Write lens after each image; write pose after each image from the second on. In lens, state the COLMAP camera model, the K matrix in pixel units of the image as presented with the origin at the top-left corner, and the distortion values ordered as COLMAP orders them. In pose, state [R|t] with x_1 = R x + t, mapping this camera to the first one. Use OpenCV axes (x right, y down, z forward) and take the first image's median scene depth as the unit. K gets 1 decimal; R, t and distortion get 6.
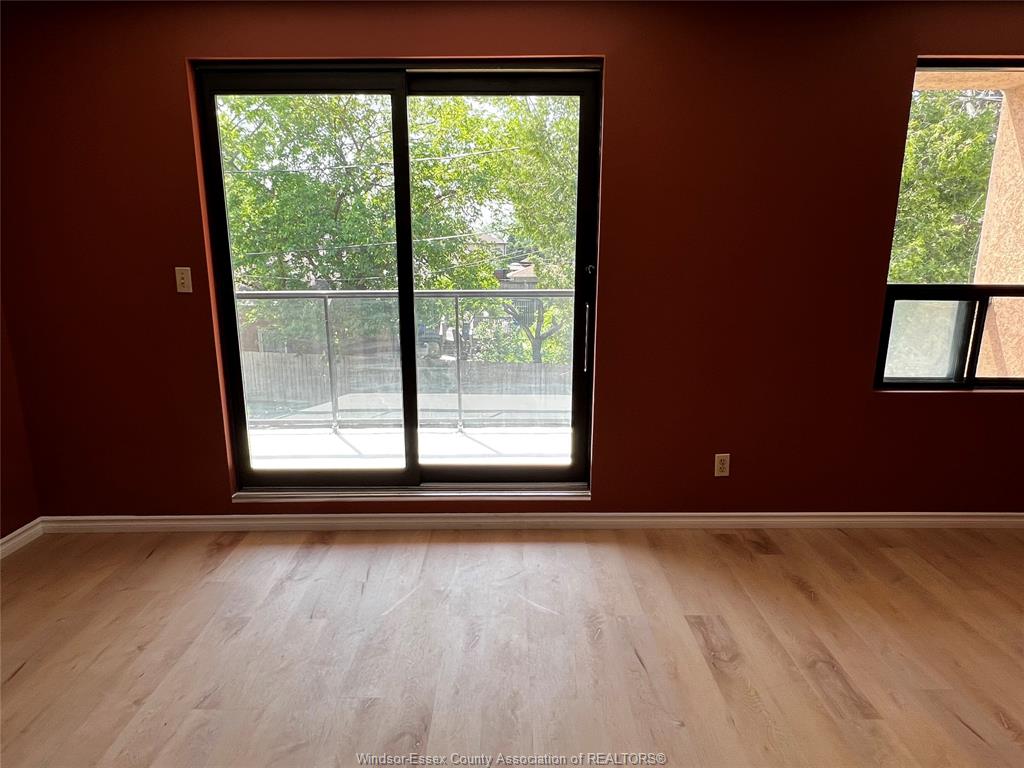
lens RADIAL K [[616.6, 0, 505.8], [0, 616.6, 383.6], [0, 0, 1]] dist [-0.002334, 0.000090]
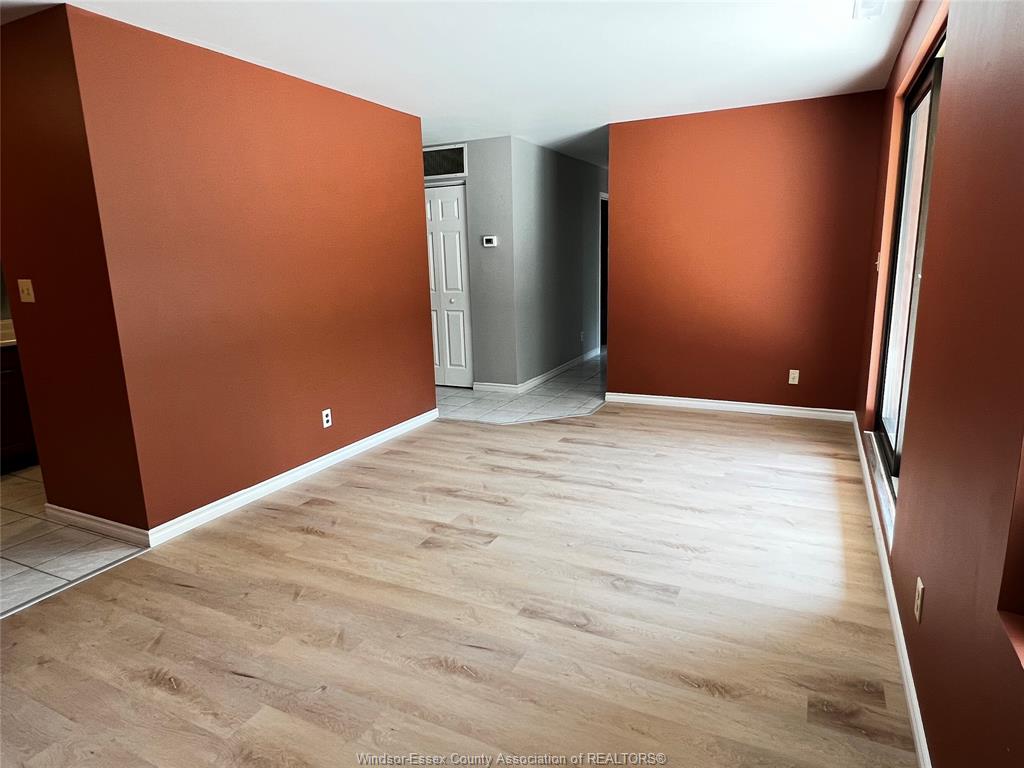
lens RADIAL K [[616.6, 0, 507.0], [0, 616.6, 380.1], [0, 0, 1]] dist [-0.002334, 0.000090]
pose [[-0.446119, 0.196547, -0.873125, 1.084401], [-0.165523, 0.940637, 0.296318, -0.191849], [0.879534, 0.276715, -0.387103, 0.884895]]
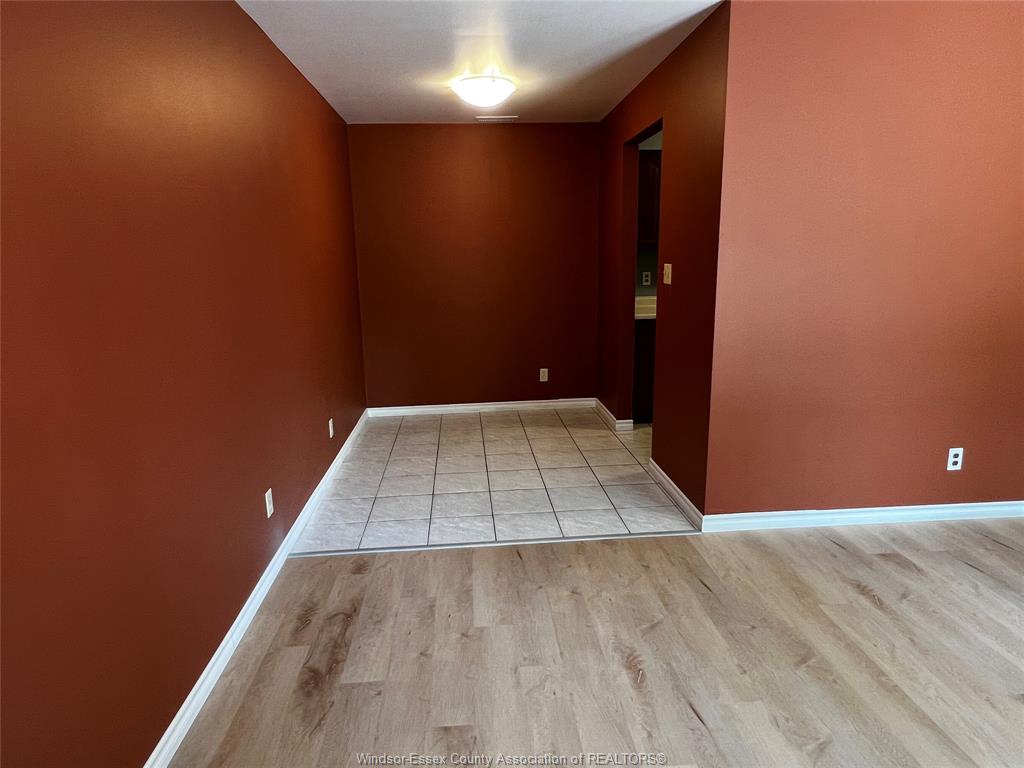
lens RADIAL K [[616.6, 0, 504.9], [0, 616.6, 385.3], [0, 0, 1]] dist [-0.002334, 0.000090]
pose [[-0.997743, 0.034382, -0.057674, 0.882571], [0.007140, 0.908410, 0.418020, -0.191266], [0.066764, 0.416665, -0.906605, 0.861182]]
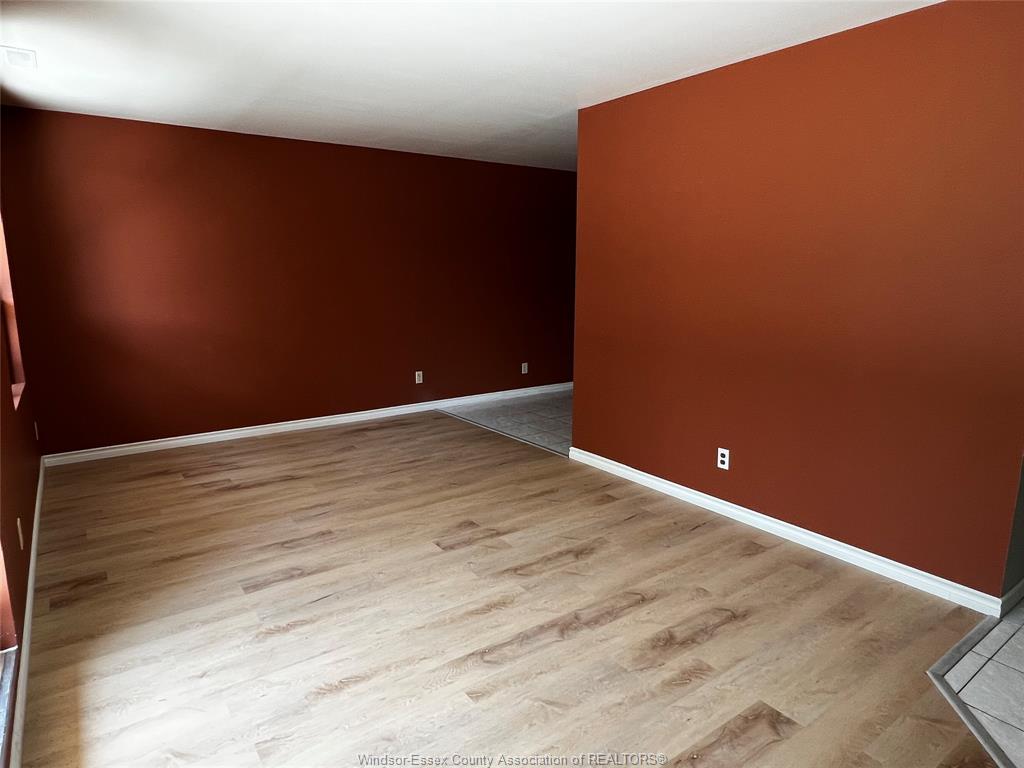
lens RADIAL K [[616.6, 0, 506.8], [0, 616.6, 382.0], [0, 0, 1]] dist [-0.002334, 0.000090]
pose [[-0.580586, -0.147481, 0.800730, -0.698686], [0.178749, 0.936377, 0.302071, -0.202399], [-0.794335, 0.318508, -0.517285, 0.910926]]
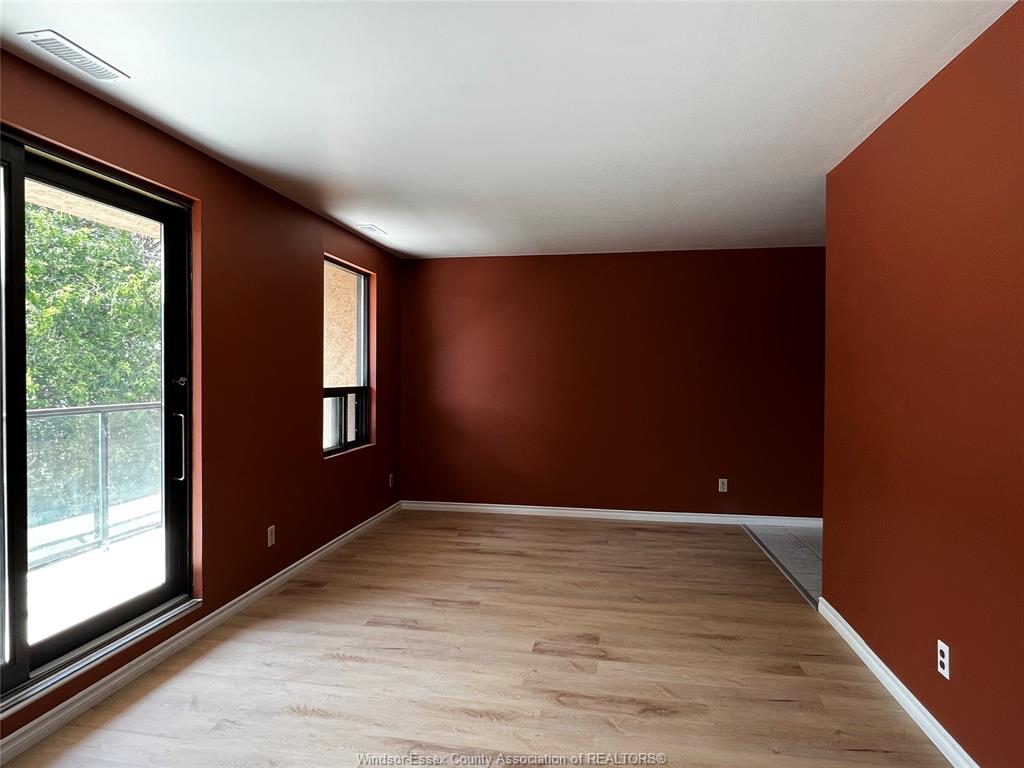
lens RADIAL K [[616.6, 0, 504.2], [0, 616.6, 382.5], [0, 0, 1]] dist [-0.002334, 0.000090]
pose [[0.175080, -0.016091, 0.984423, -0.833459], [0.211576, 0.977122, -0.021657, -0.045272], [-0.961552, 0.212072, 0.174479, 0.294271]]
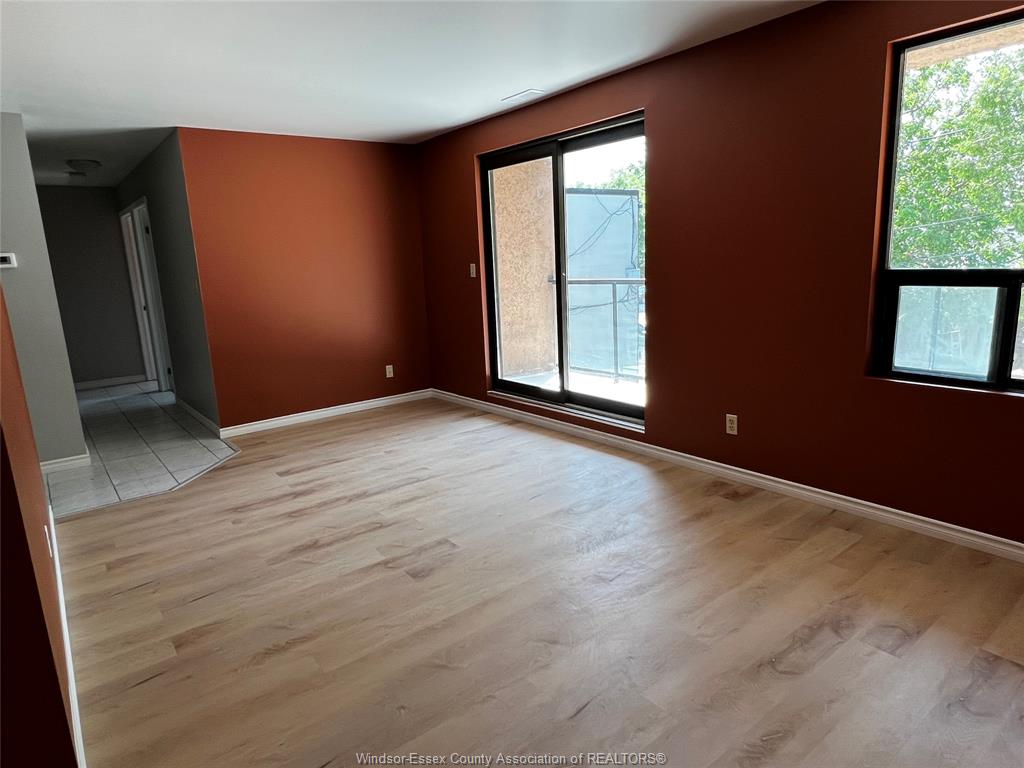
lens RADIAL K [[616.6, 0, 511.2], [0, 616.6, 382.6], [0, 0, 1]] dist [-0.002334, 0.000090]
pose [[0.617144, 0.133337, -0.775471, 1.071597], [-0.128427, 0.989391, 0.067913, 0.029150], [0.776299, 0.057679, 0.627720, -0.078793]]
